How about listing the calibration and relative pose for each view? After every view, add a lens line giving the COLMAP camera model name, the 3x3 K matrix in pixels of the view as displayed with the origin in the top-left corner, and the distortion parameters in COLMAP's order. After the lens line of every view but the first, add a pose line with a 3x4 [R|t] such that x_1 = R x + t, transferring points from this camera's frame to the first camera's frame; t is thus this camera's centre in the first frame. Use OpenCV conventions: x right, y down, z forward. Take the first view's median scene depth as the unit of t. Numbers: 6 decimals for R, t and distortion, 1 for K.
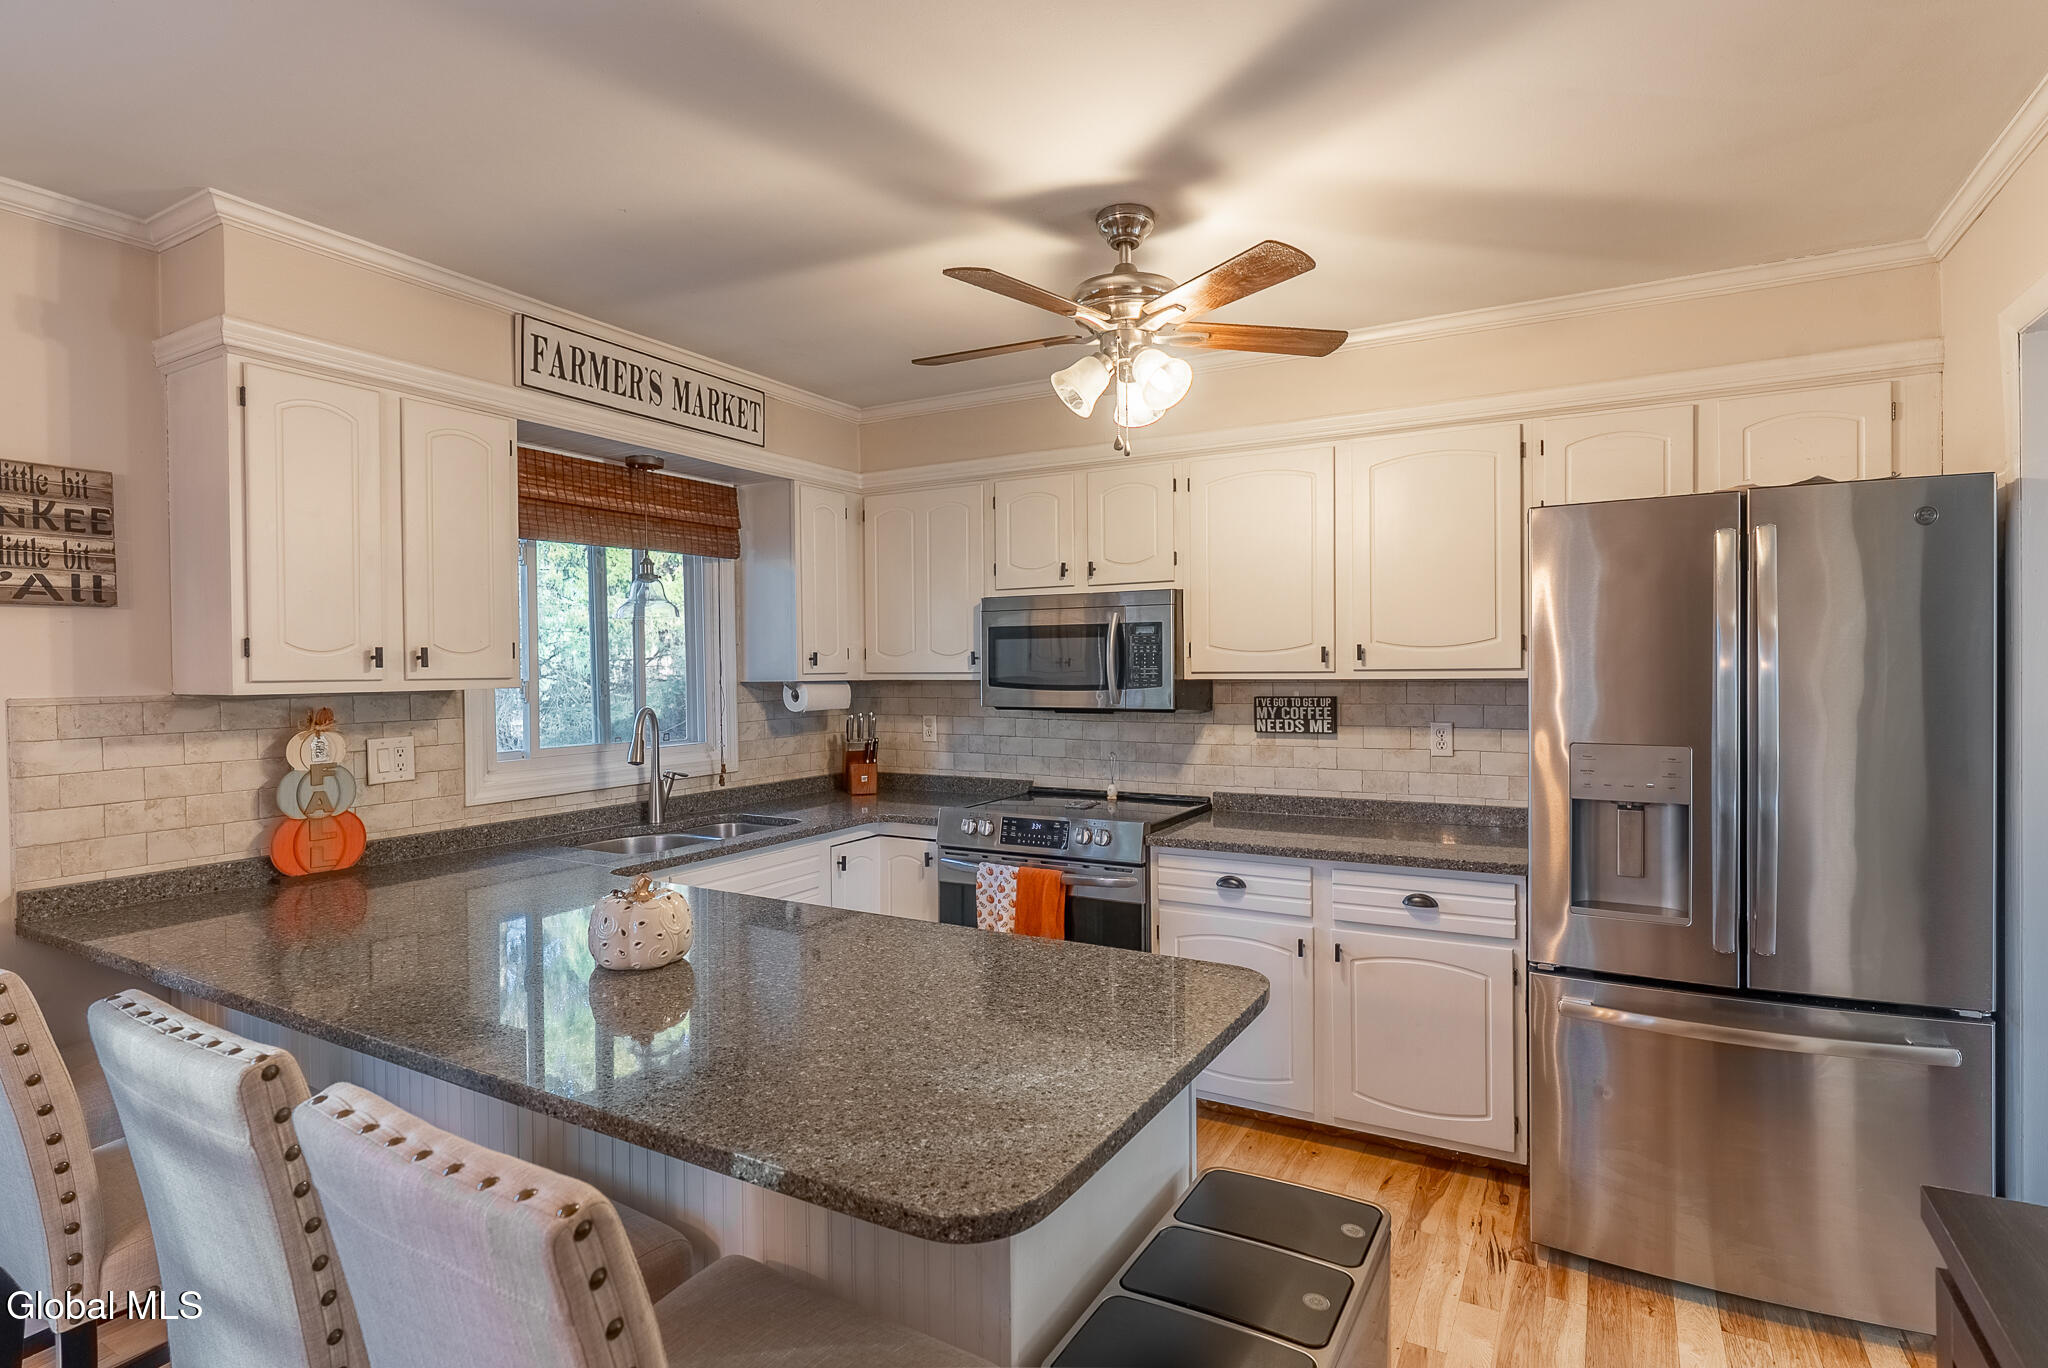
lens RADIAL K [[1040.2, 0, 1024.0], [0, 1040.2, 684.0], [0, 0, 1]] dist [-0.001224, -0.000069]
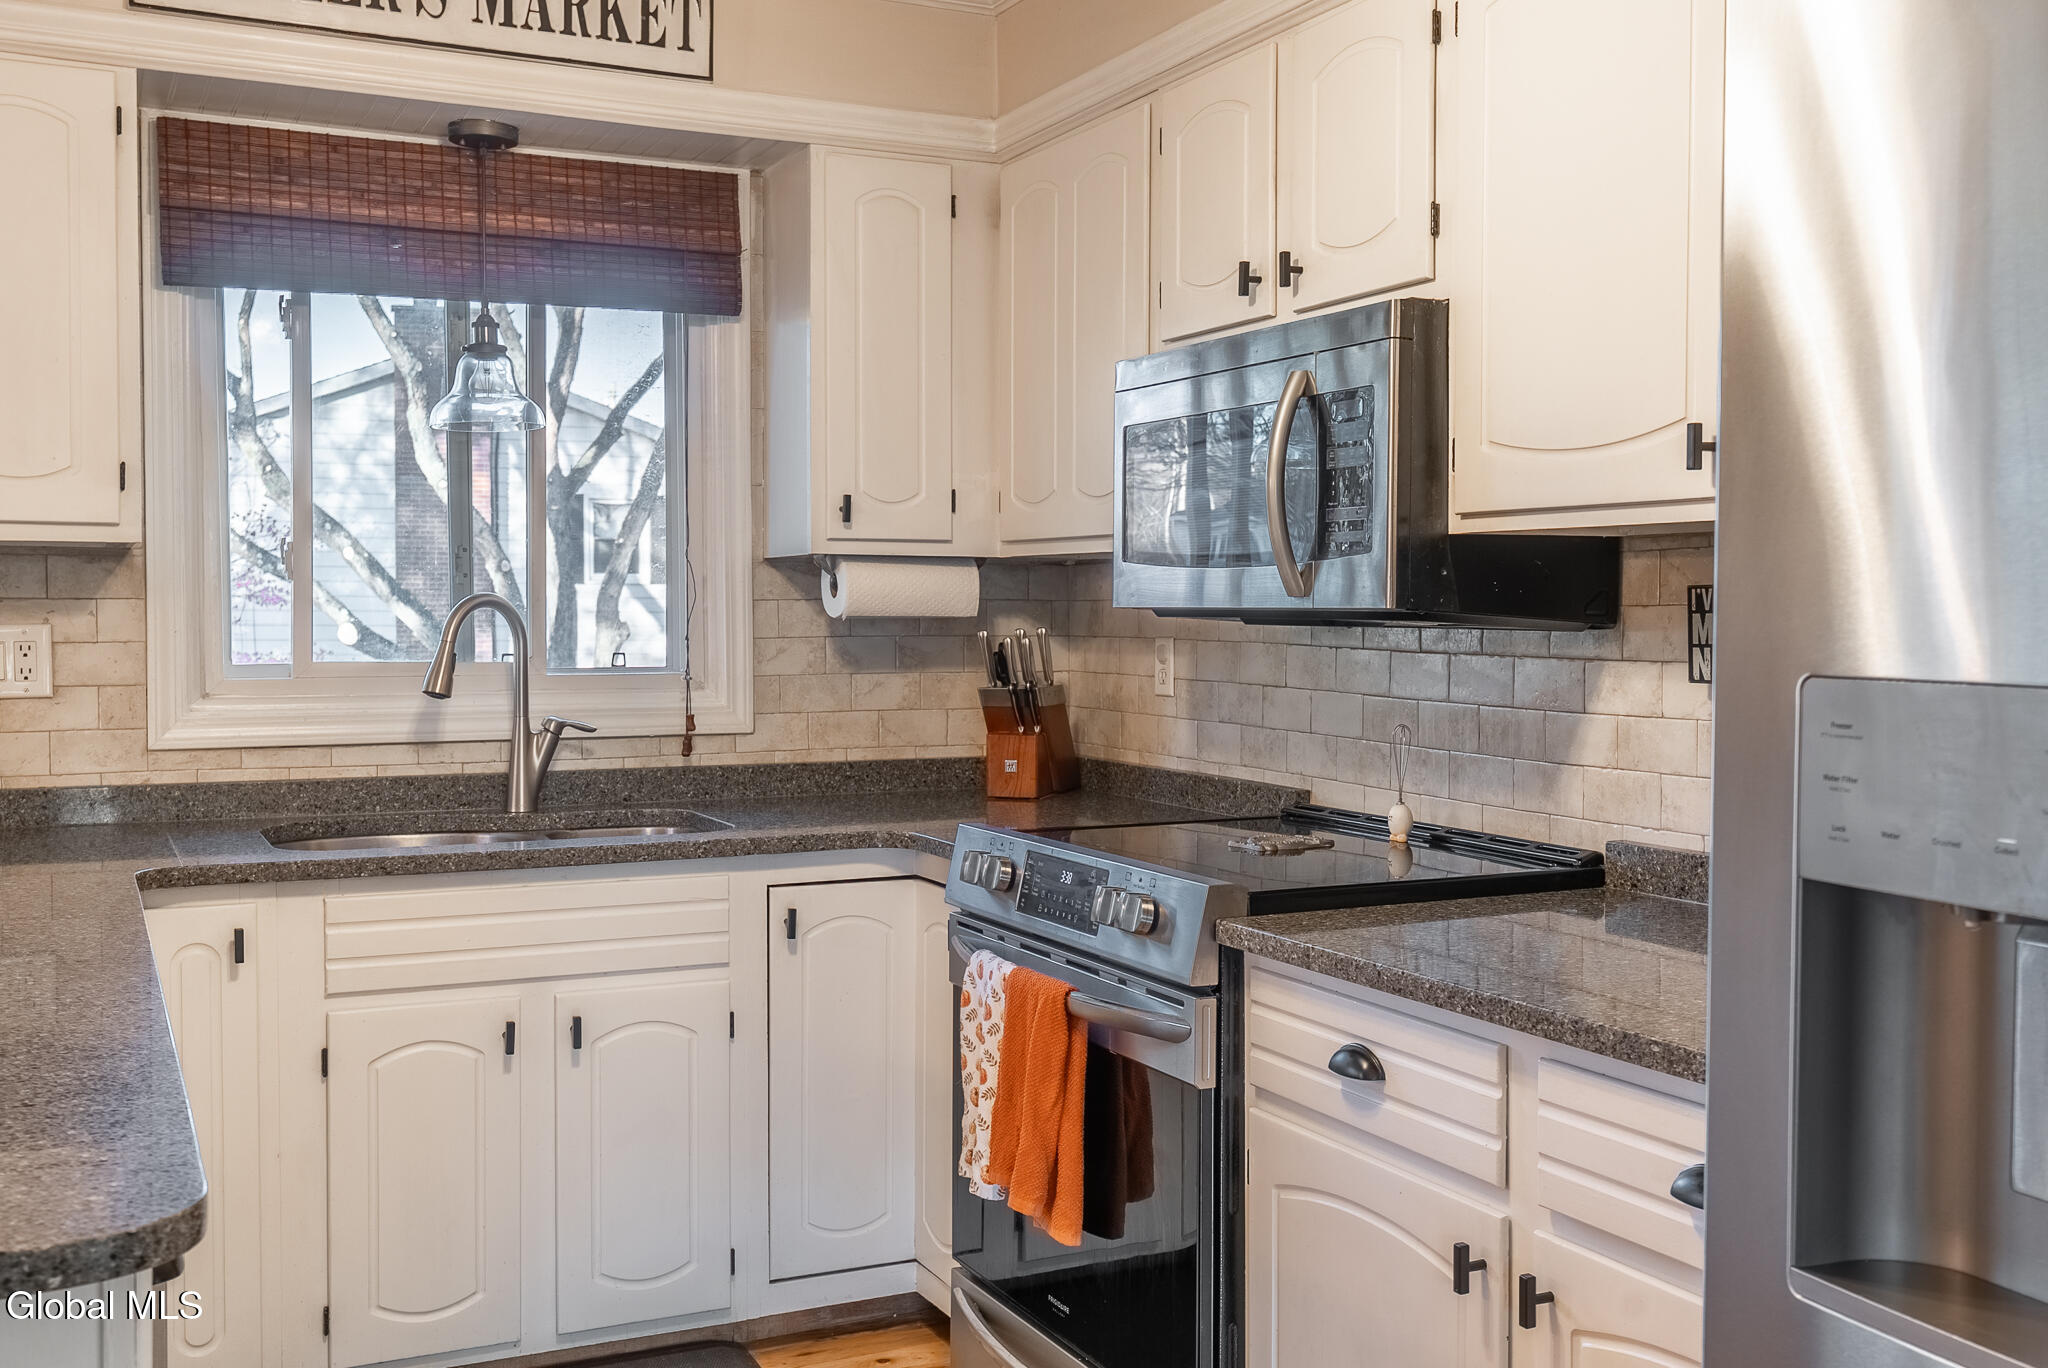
lens RADIAL K [[1987.0, 0, 1024.0], [0, 1987.0, 684.0], [0, 0, 1]] dist [0.010716, 0.005135]
pose [[0.822858, 0.032950, -0.567290, 0.448494], [-0.020330, 0.999385, 0.028560, 0.033610], [0.567883, -0.011968, 0.823022, 0.311124]]
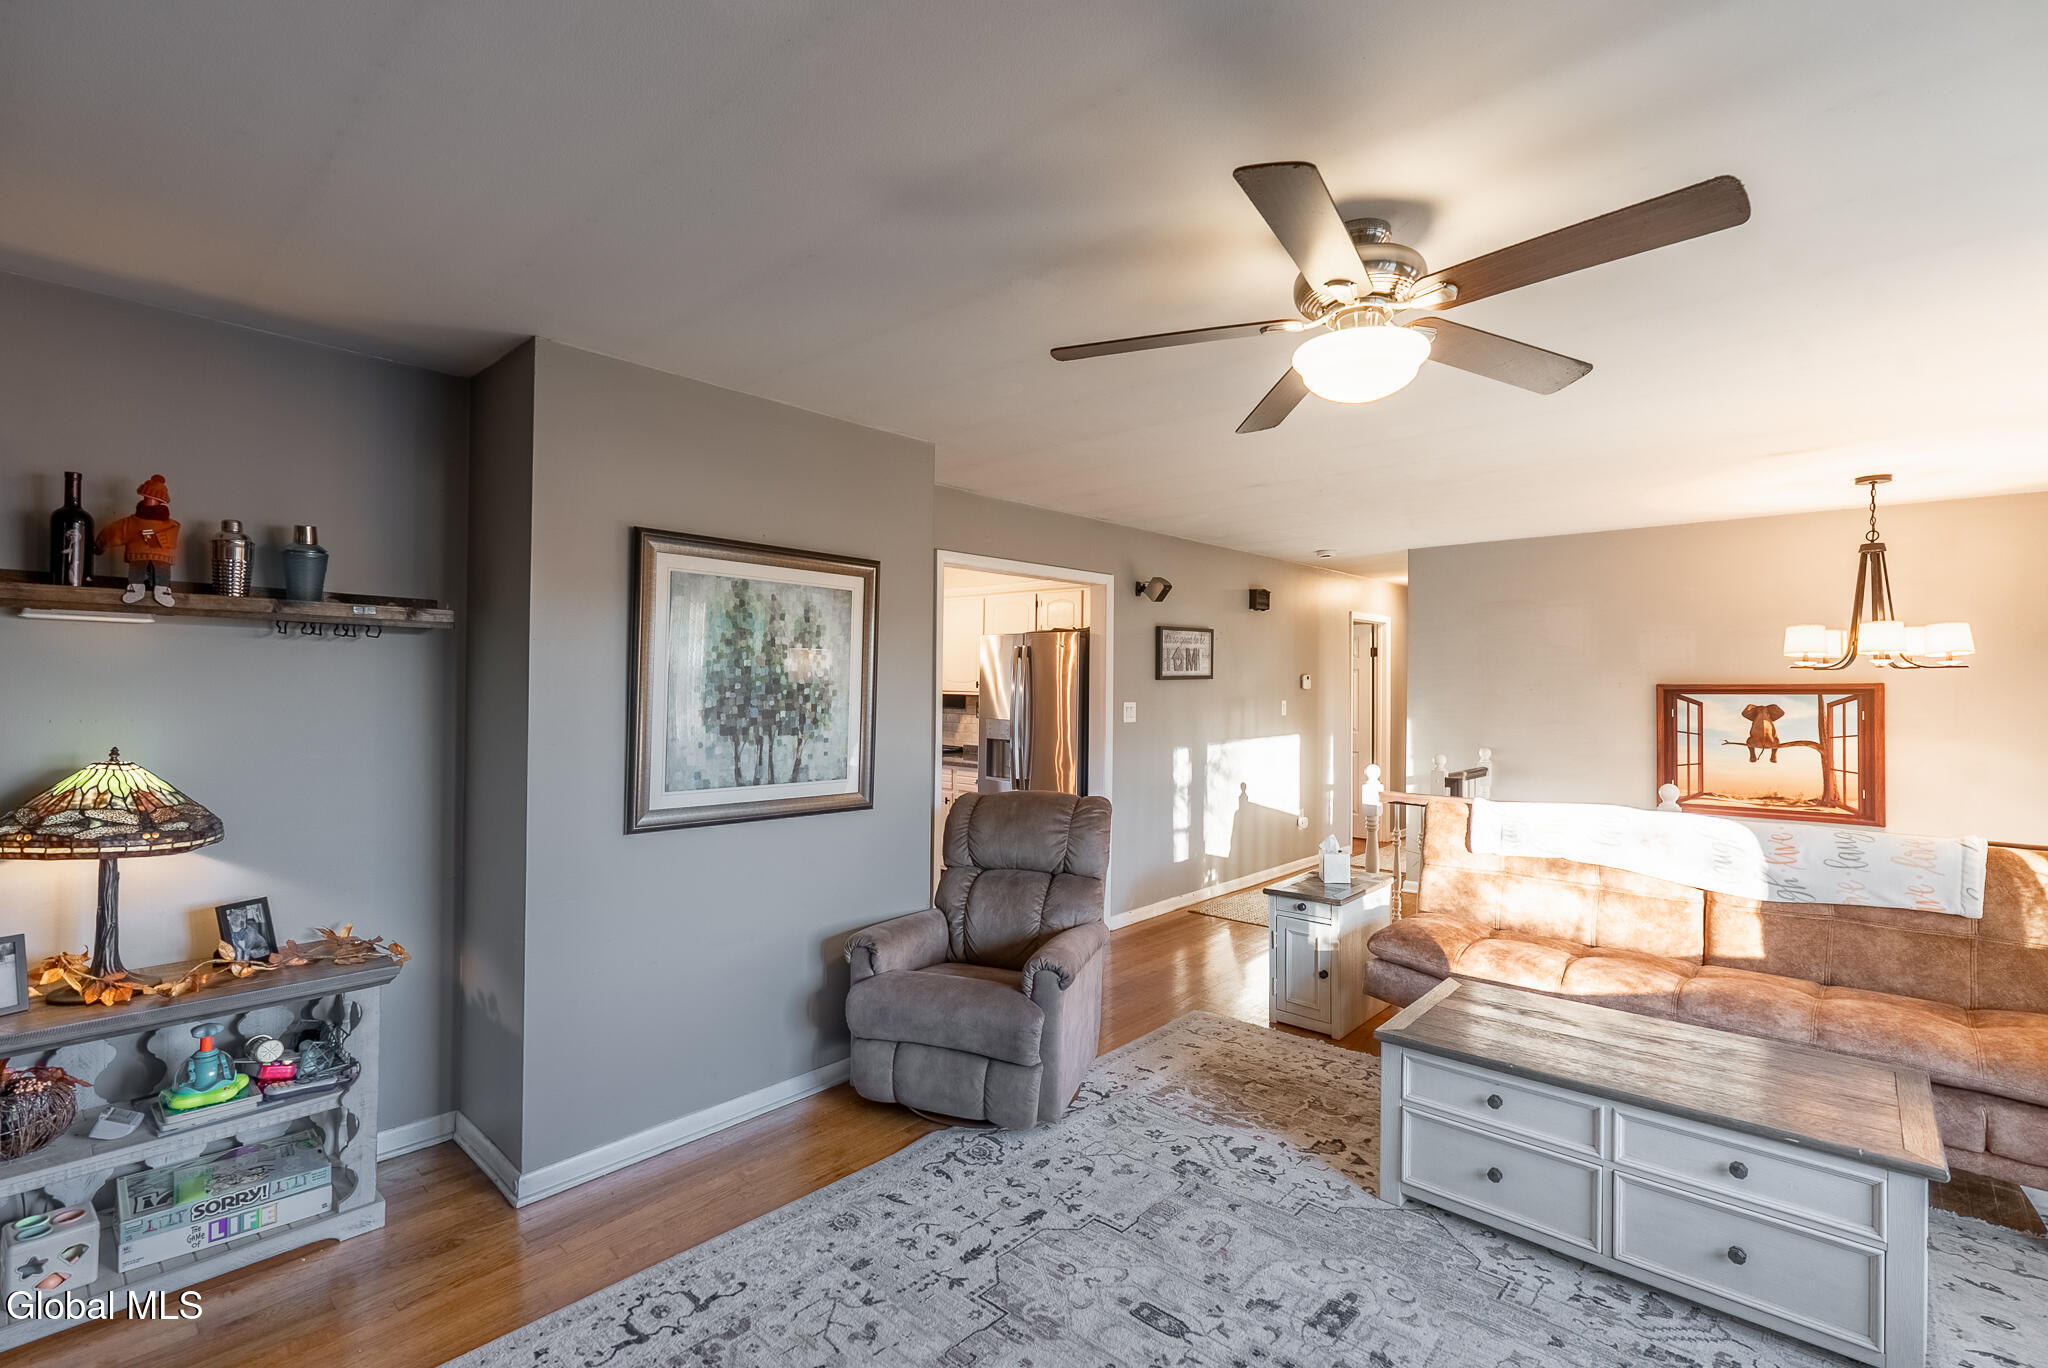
lens RADIAL K [[917.0, 0, 1024.0], [0, 917.0, 684.0], [0, 0, 1]] dist [-0.000082, -0.000006]
pose [[0.971651, 0.024999, -0.235093, 0.844232], [-0.030172, 0.999375, -0.018433, 0.006037], [0.234485, 0.025004, 0.971798, -1.001943]]
